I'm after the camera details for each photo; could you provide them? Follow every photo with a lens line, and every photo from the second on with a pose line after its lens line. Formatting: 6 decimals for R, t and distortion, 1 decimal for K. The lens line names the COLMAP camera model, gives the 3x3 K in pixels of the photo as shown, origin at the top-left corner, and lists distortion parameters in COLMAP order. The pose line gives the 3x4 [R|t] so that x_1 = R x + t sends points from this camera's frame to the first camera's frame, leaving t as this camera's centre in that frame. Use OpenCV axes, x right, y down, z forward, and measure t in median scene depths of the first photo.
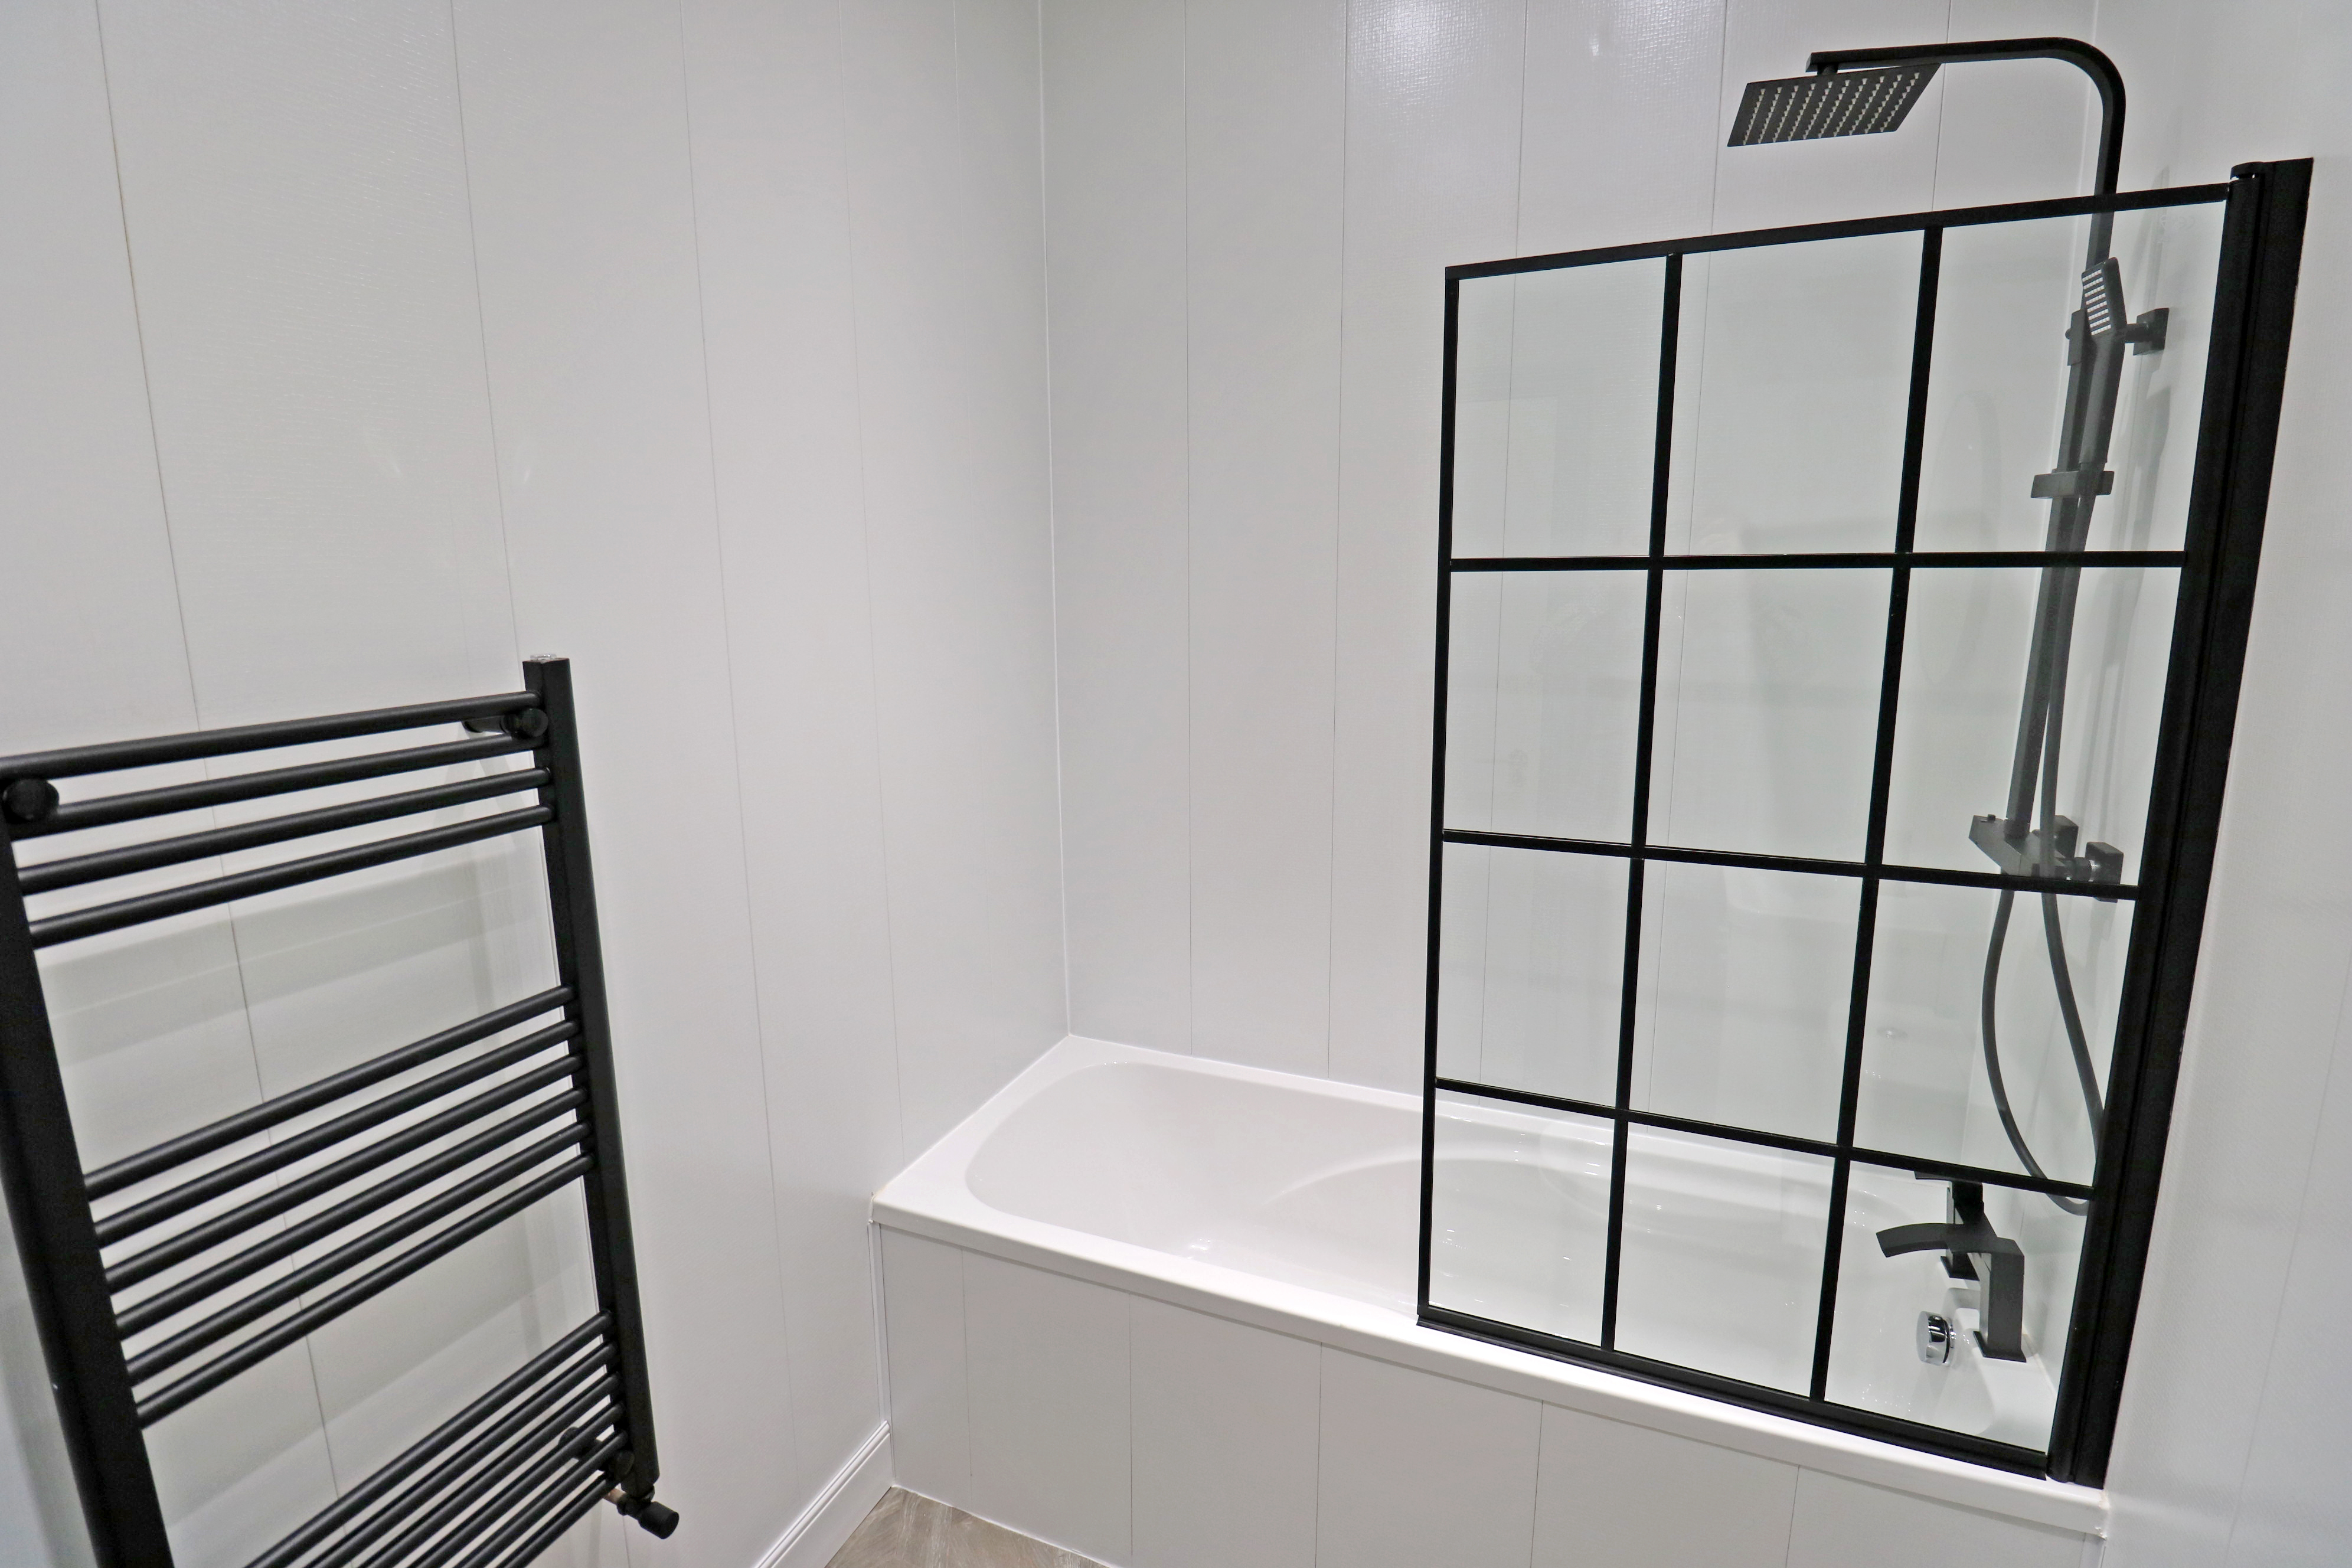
lens RADIAL K [[1115.7, 0, 1172.2], [0, 1115.7, 762.7], [0, 0, 1]] dist [-0.014978, -0.003016]
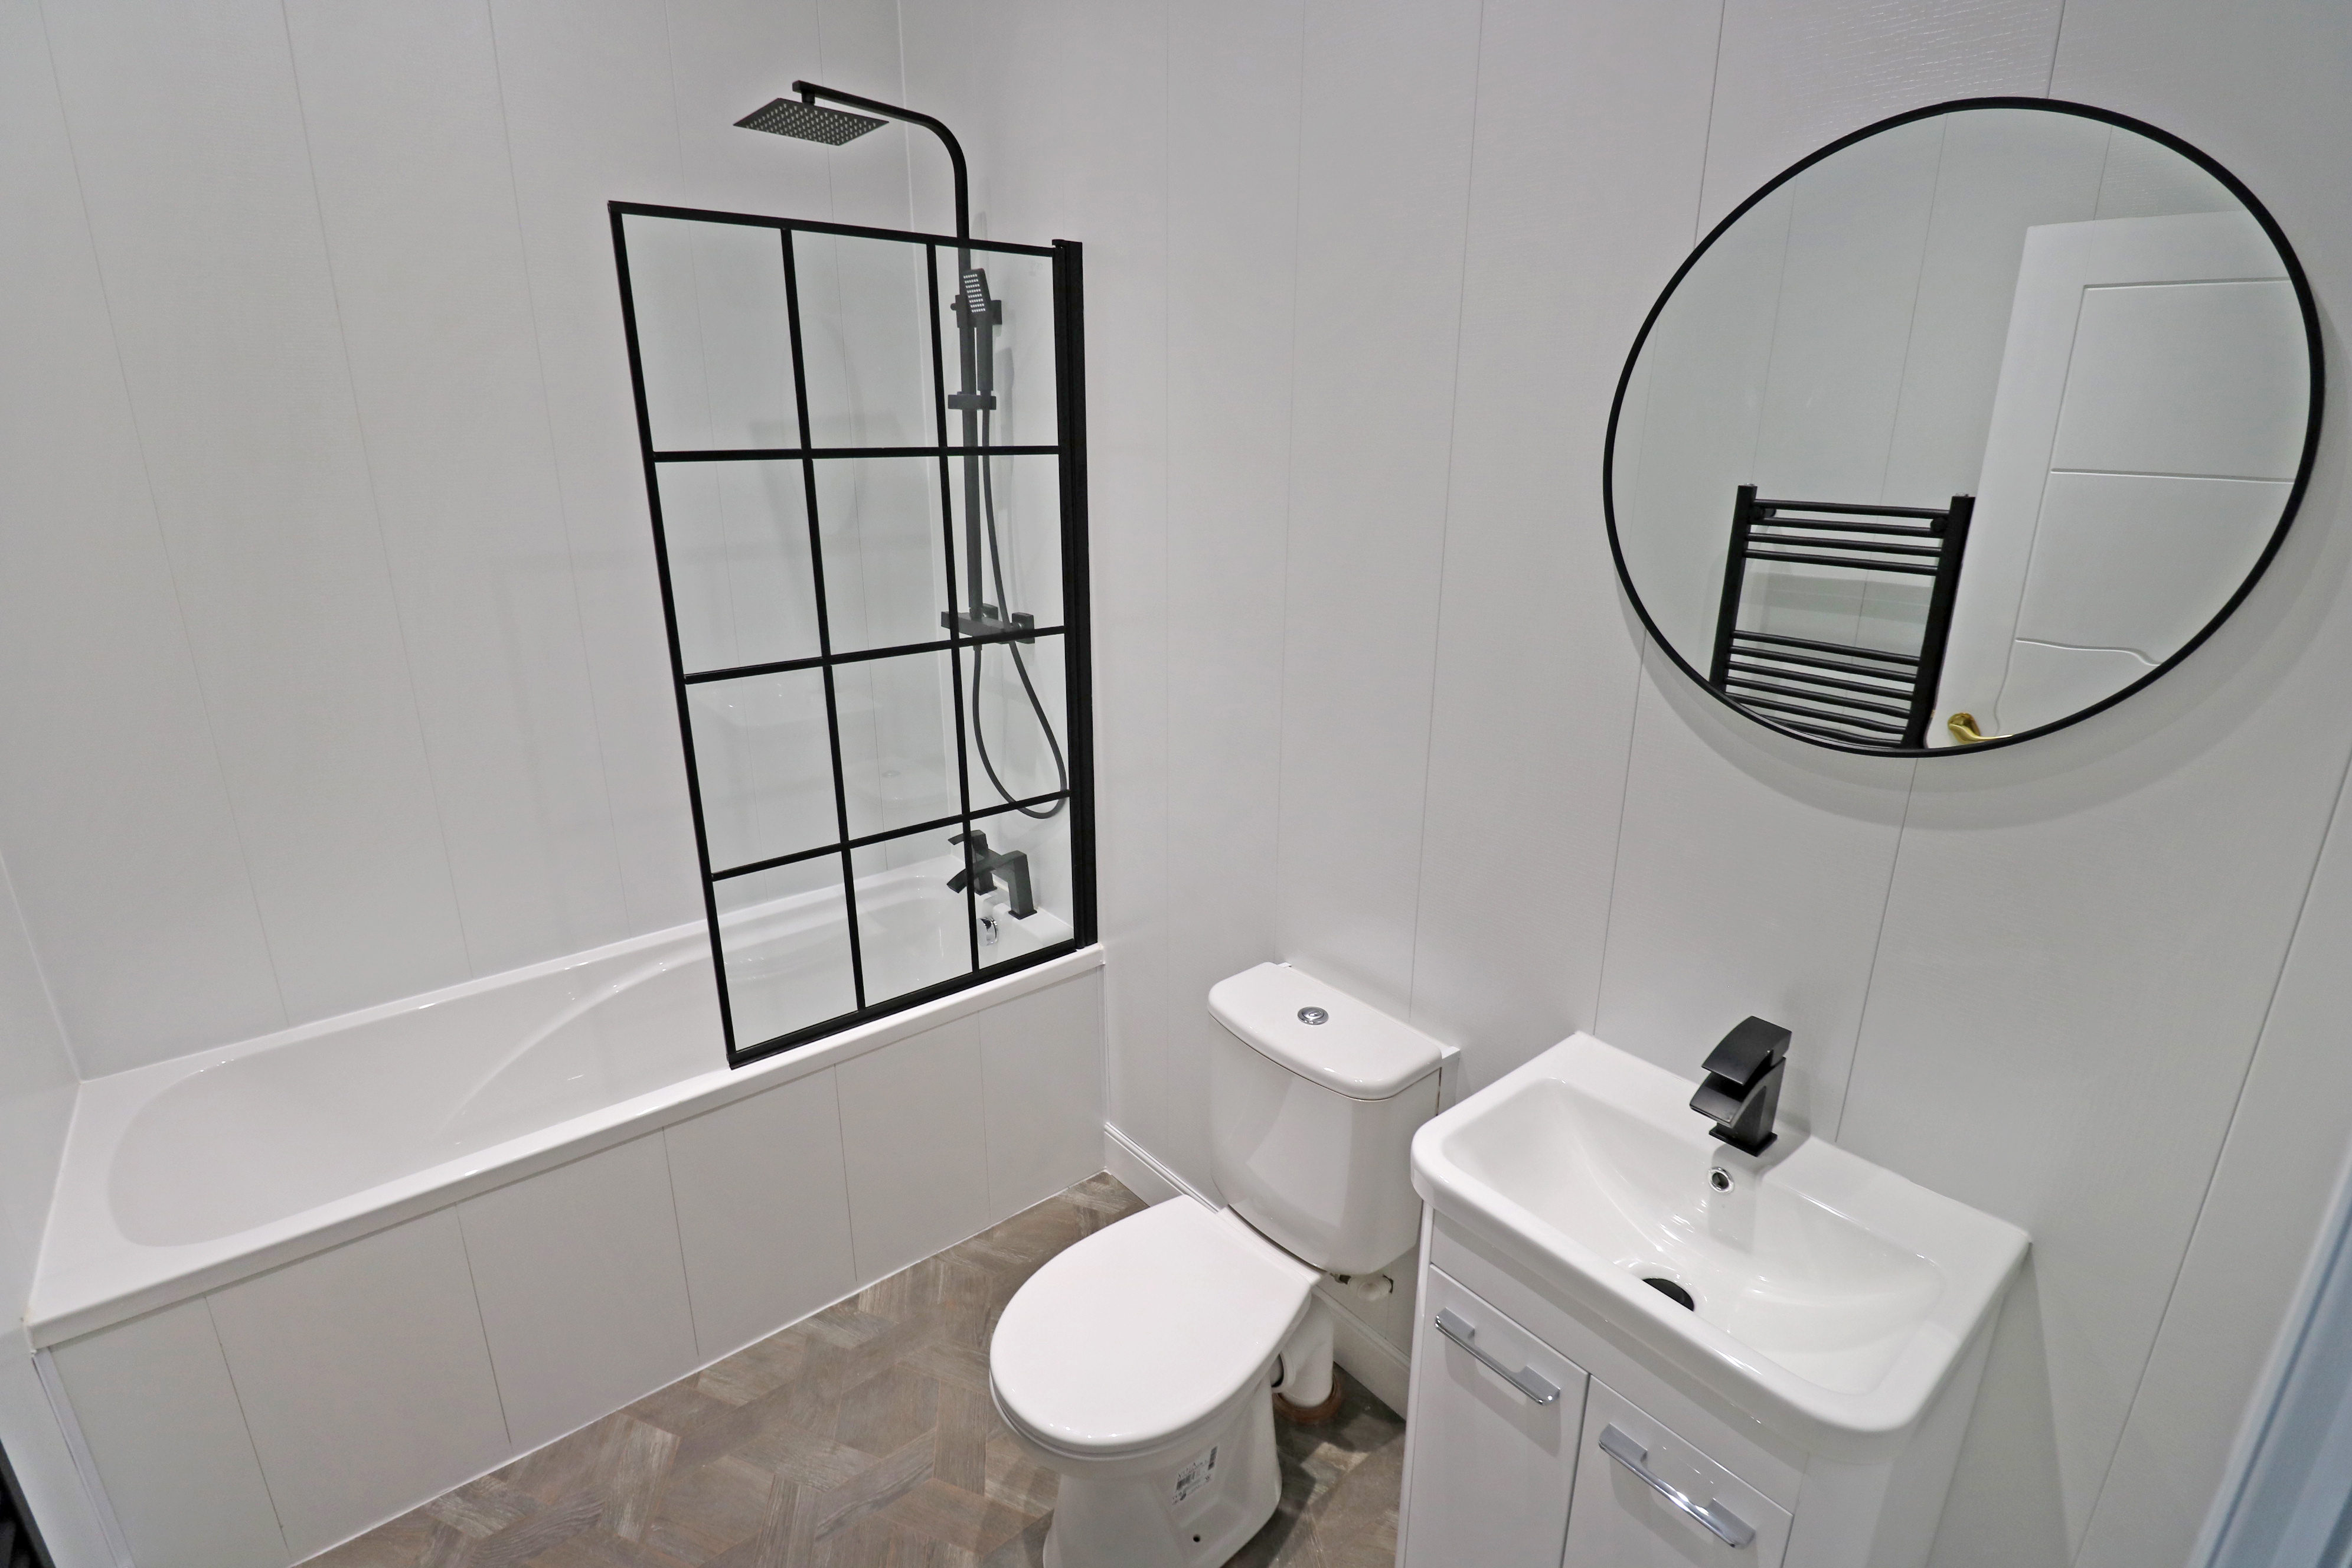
lens RADIAL K [[1115.7, 0, 1172.3], [0, 1115.7, 783.4], [0, 0, 1]] dist [-0.014978, -0.003016]
pose [[0.465955, -0.257375, 0.846548, -0.625663], [0.152617, 0.965797, 0.209627, -0.000085], [-0.871547, 0.031521, 0.489298, -0.083380]]
